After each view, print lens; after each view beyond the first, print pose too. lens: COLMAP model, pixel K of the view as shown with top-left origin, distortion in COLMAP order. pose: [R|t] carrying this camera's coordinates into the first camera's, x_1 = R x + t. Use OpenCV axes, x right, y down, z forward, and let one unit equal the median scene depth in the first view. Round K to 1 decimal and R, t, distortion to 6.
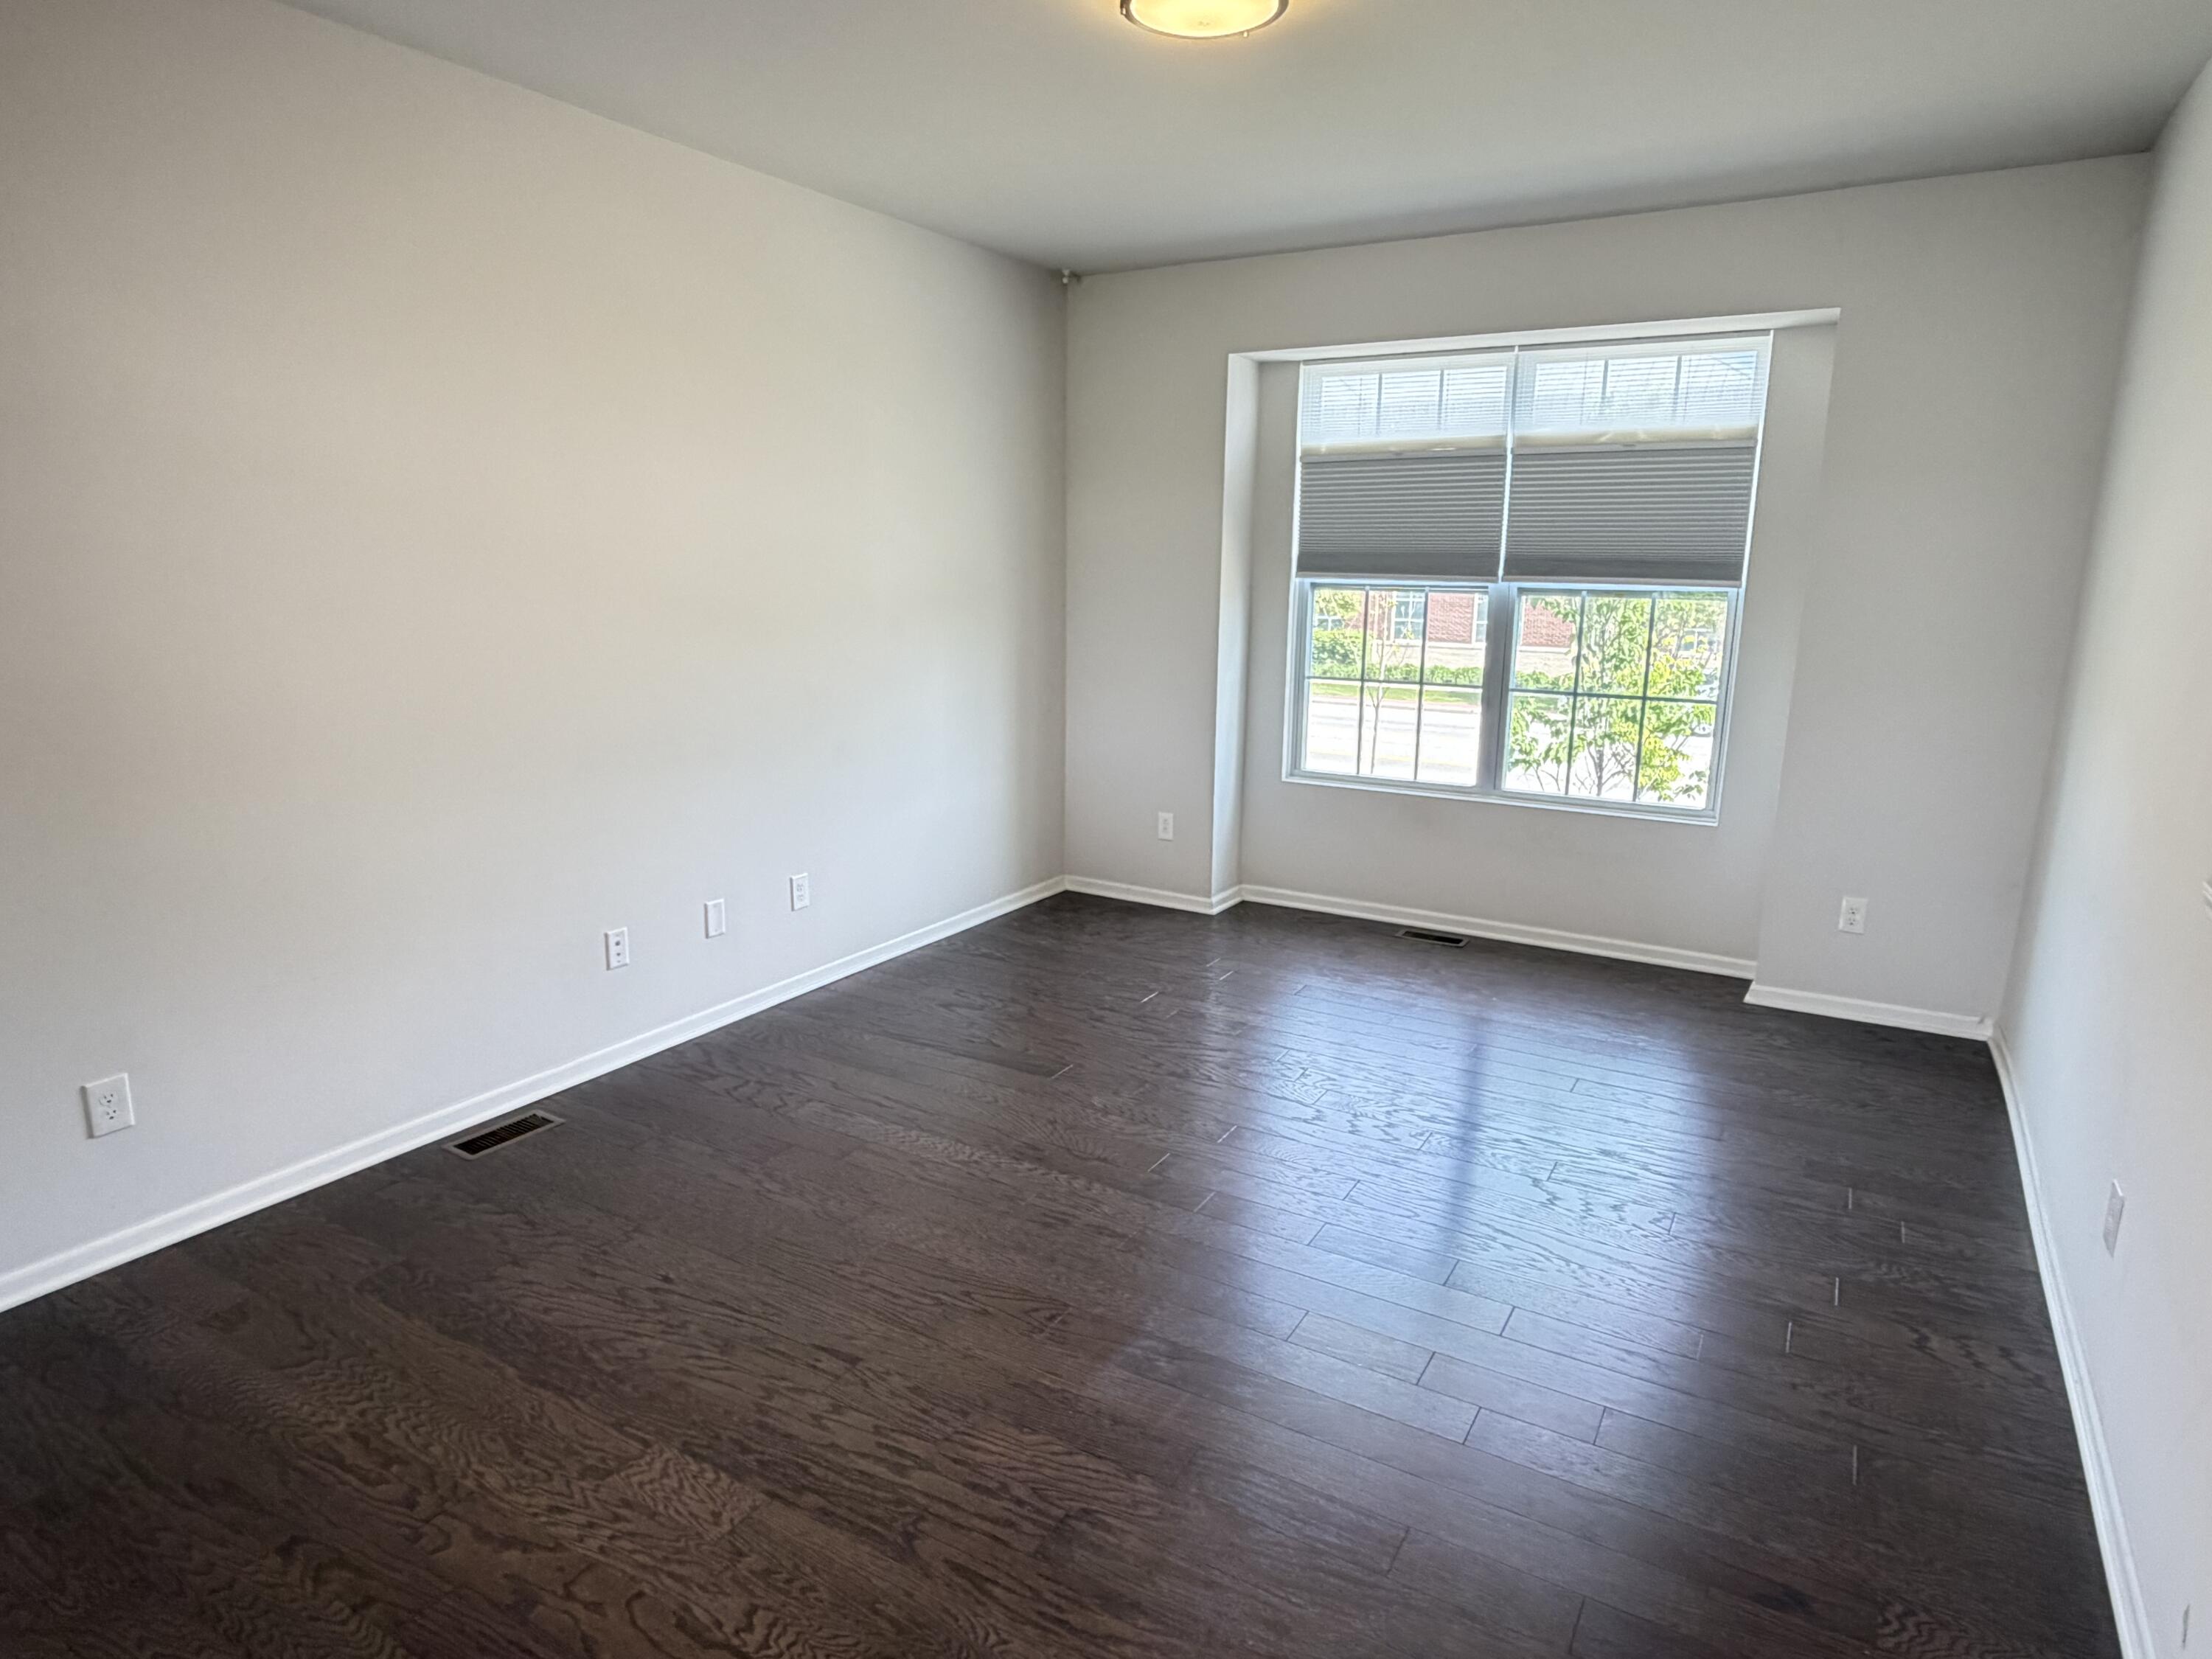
lens RADIAL K [[1278.3, 0, 1109.0], [0, 1278.3, 822.4], [0, 0, 1]] dist [-0.001849, 0.001463]
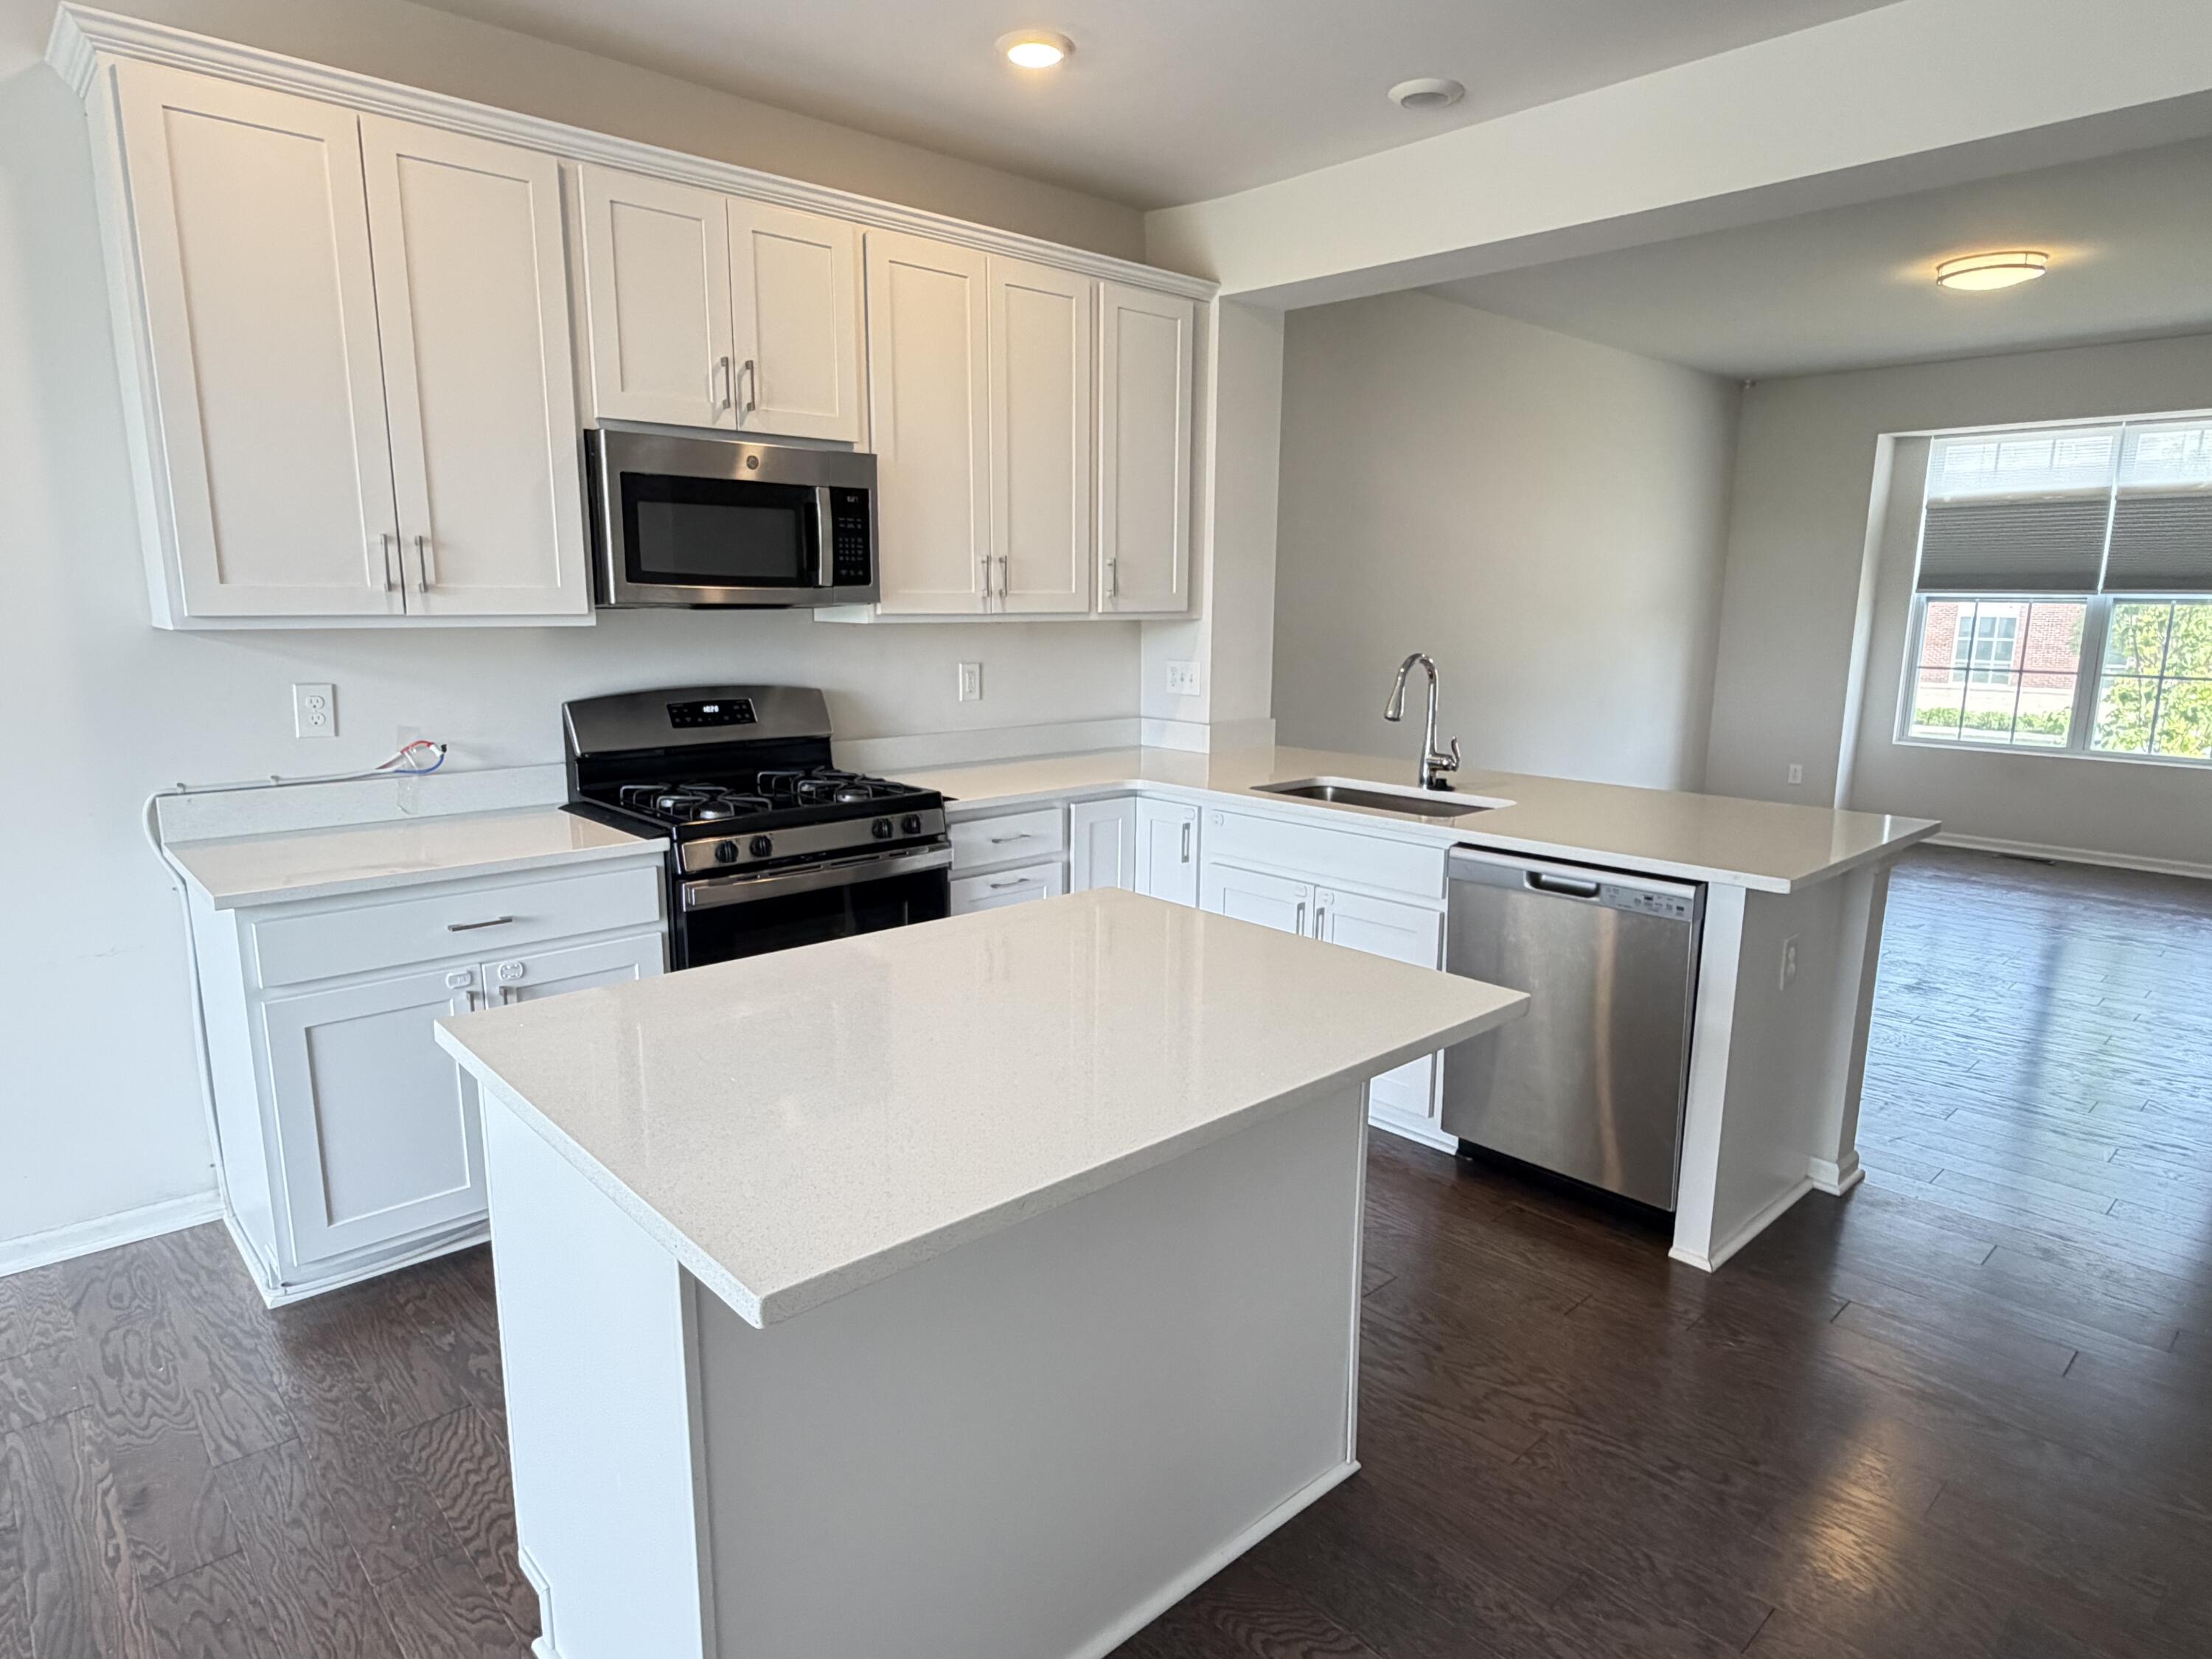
lens RADIAL K [[1278.3, 0, 1094.4], [0, 1278.3, 837.0], [0, 0, 1]] dist [-0.001849, 0.001463]
pose [[0.955874, 0.052833, -0.288987, -0.303929], [-0.059024, 0.998175, -0.012745, 0.147456], [0.287786, 0.029240, 0.957248, -0.590126]]
